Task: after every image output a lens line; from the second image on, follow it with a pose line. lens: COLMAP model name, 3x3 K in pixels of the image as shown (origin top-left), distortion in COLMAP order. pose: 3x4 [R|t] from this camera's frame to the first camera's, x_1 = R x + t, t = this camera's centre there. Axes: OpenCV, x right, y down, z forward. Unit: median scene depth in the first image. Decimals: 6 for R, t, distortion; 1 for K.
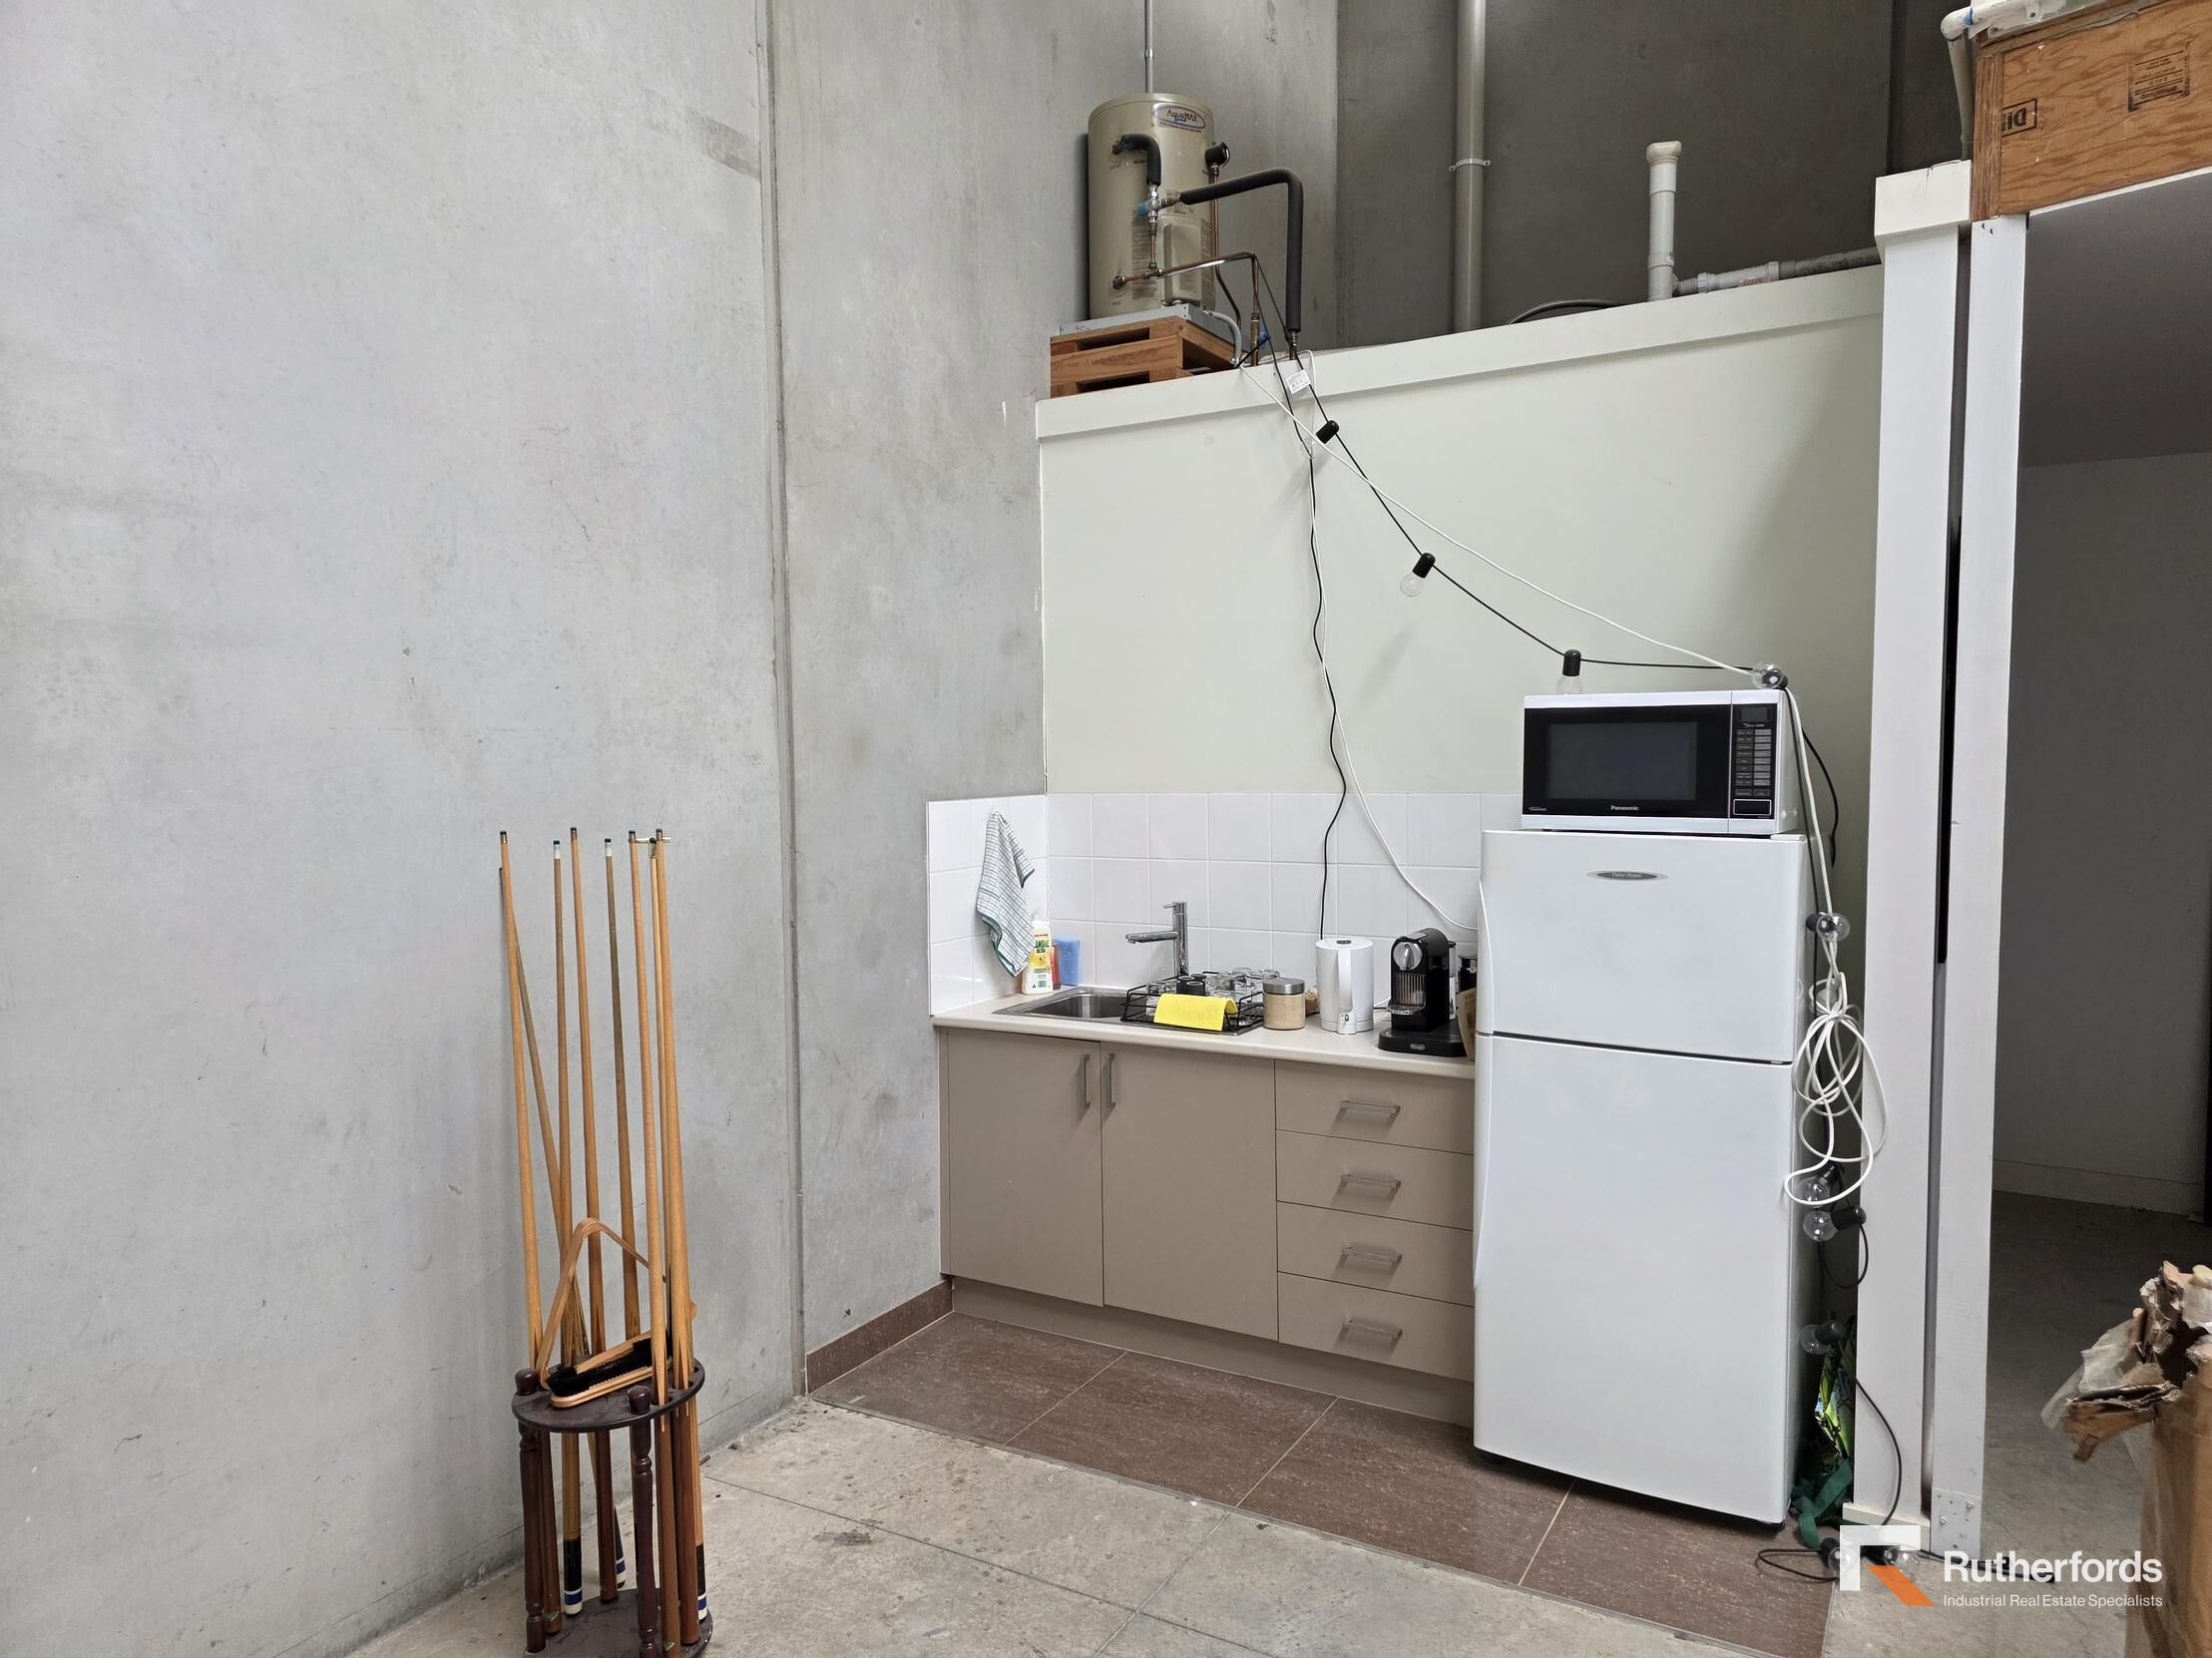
lens RADIAL K [[1468.5, 0, 1106.0], [0, 1468.5, 829.0], [0, 0, 1]] dist [0.055885, -0.040650]
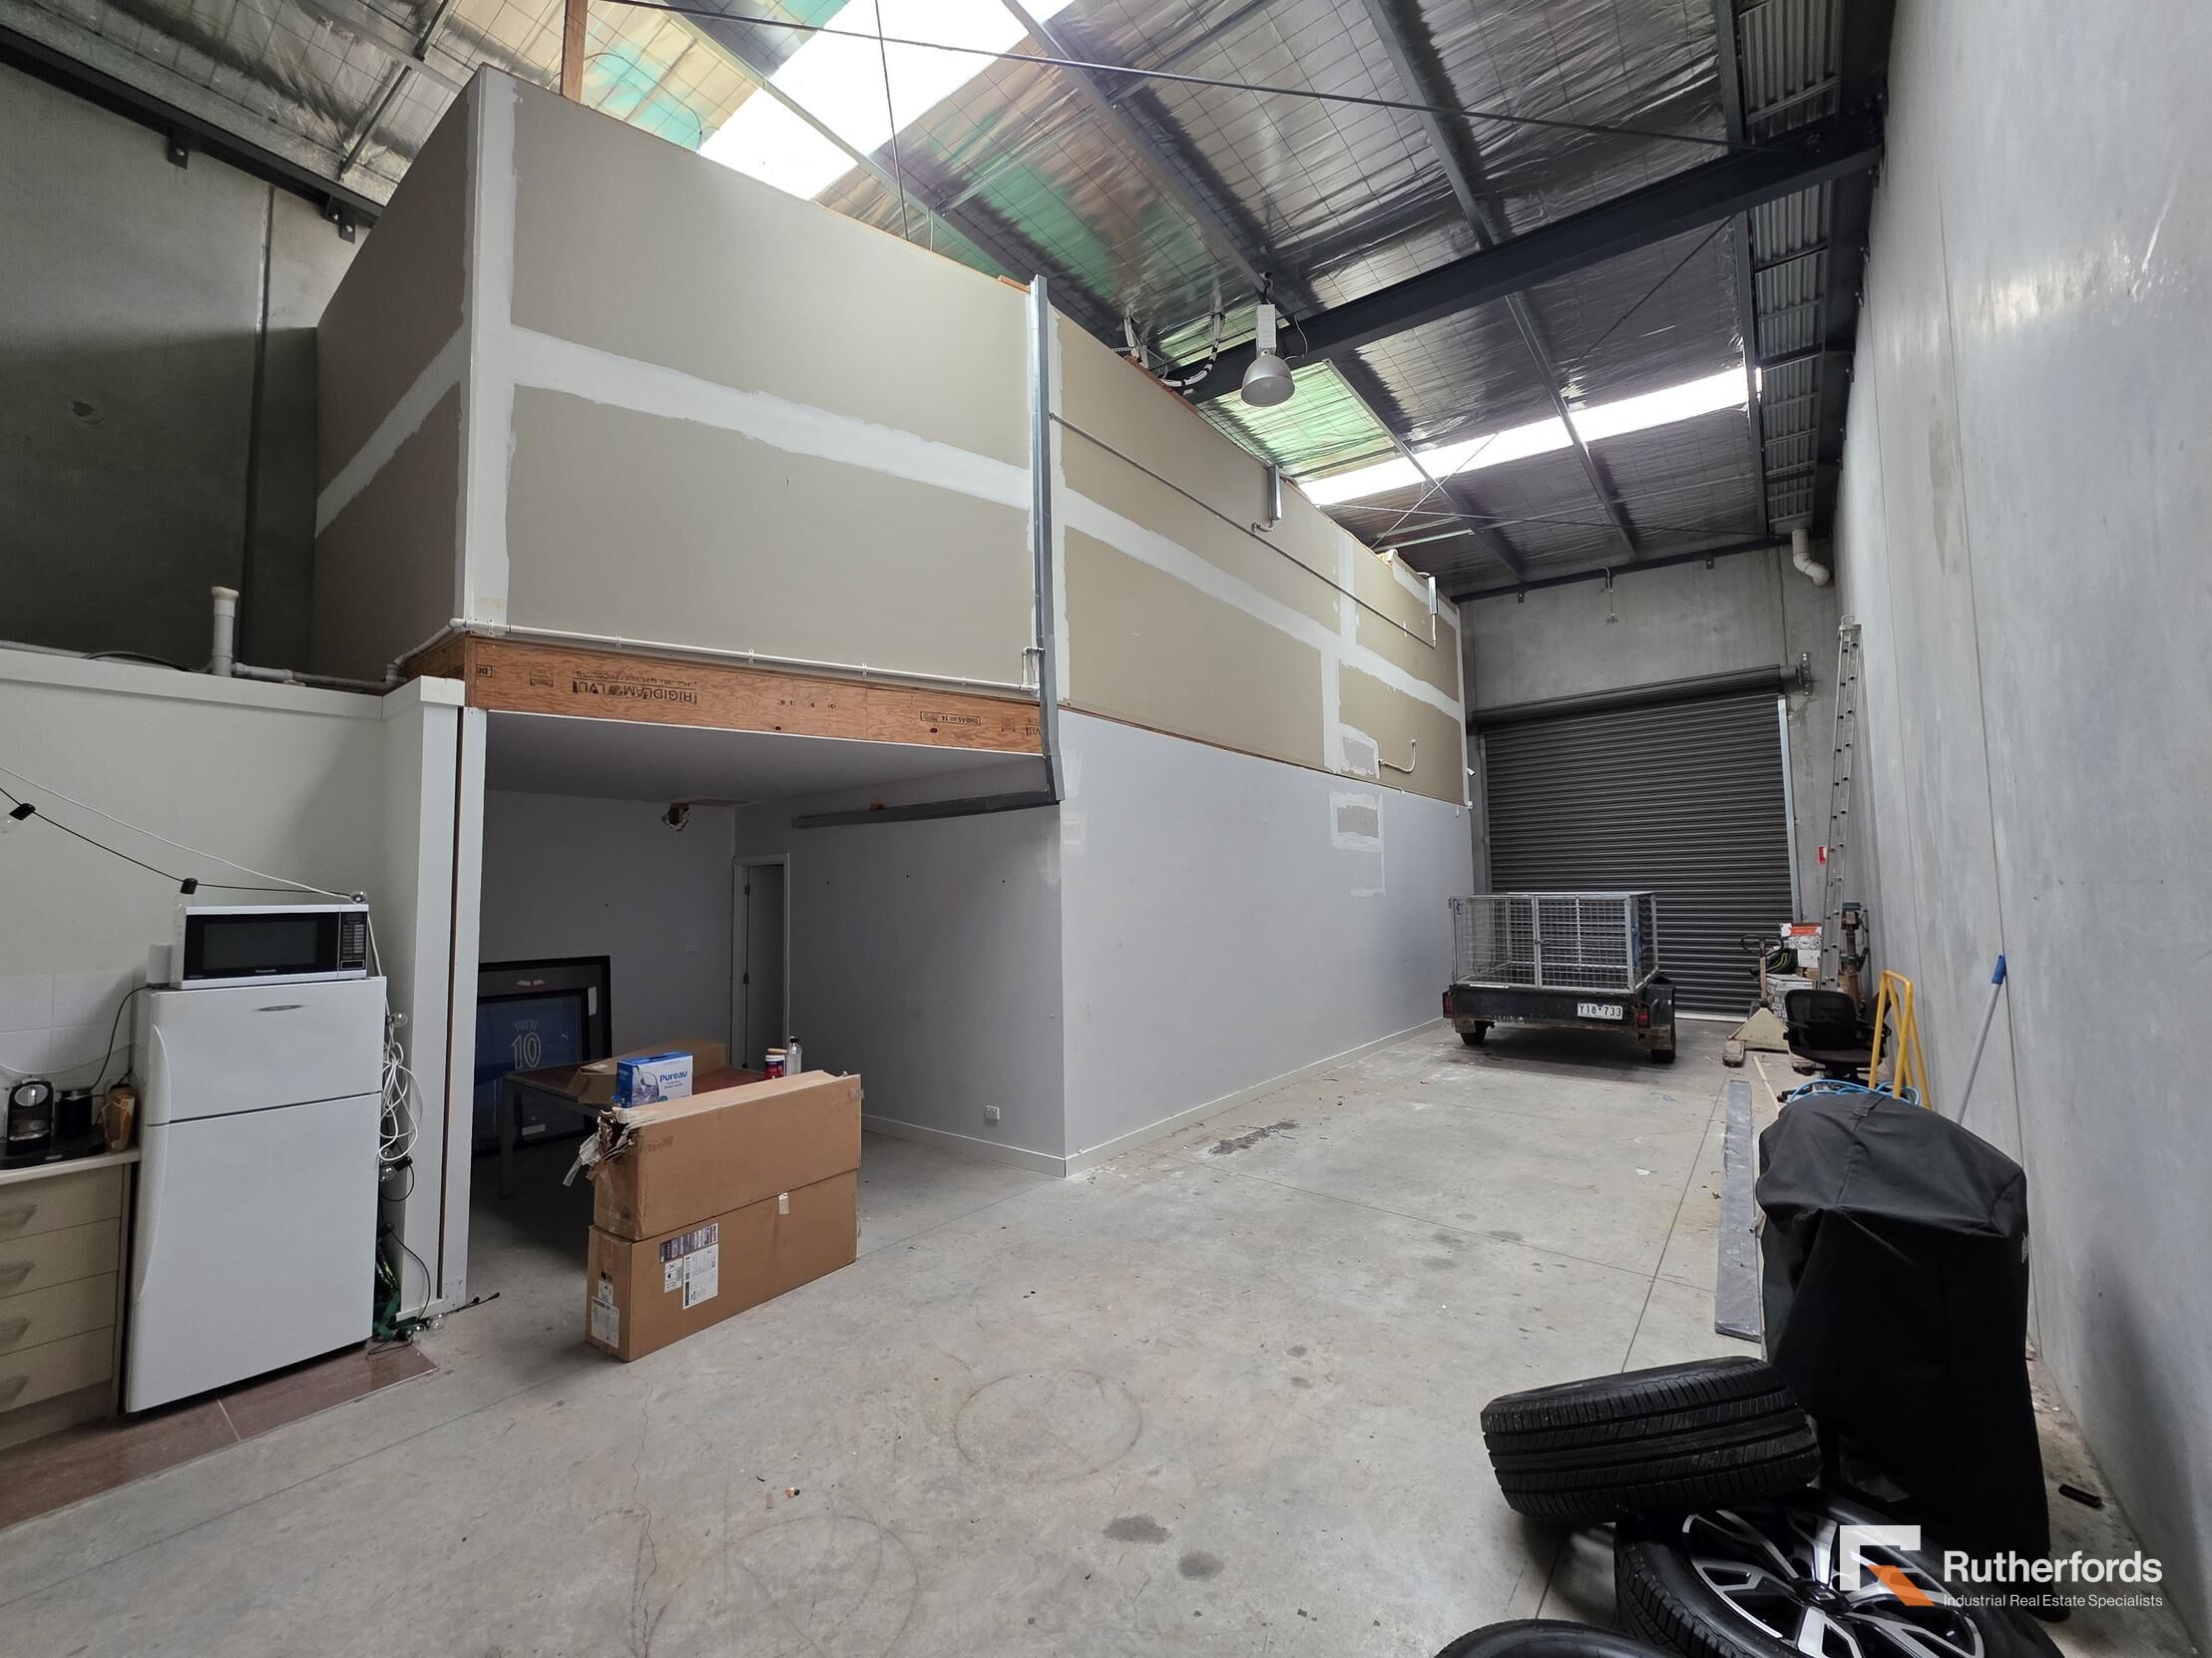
lens RADIAL K [[898.9, 0, 1106.0], [0, 898.9, 829.0], [0, 0, 1]] dist [-0.000044, -0.000110]
pose [[0.129061, 0.086753, 0.987835, -0.624539], [0.083843, 0.991644, -0.098041, 0.008159], [-0.988086, 0.095476, 0.120709, -0.140121]]
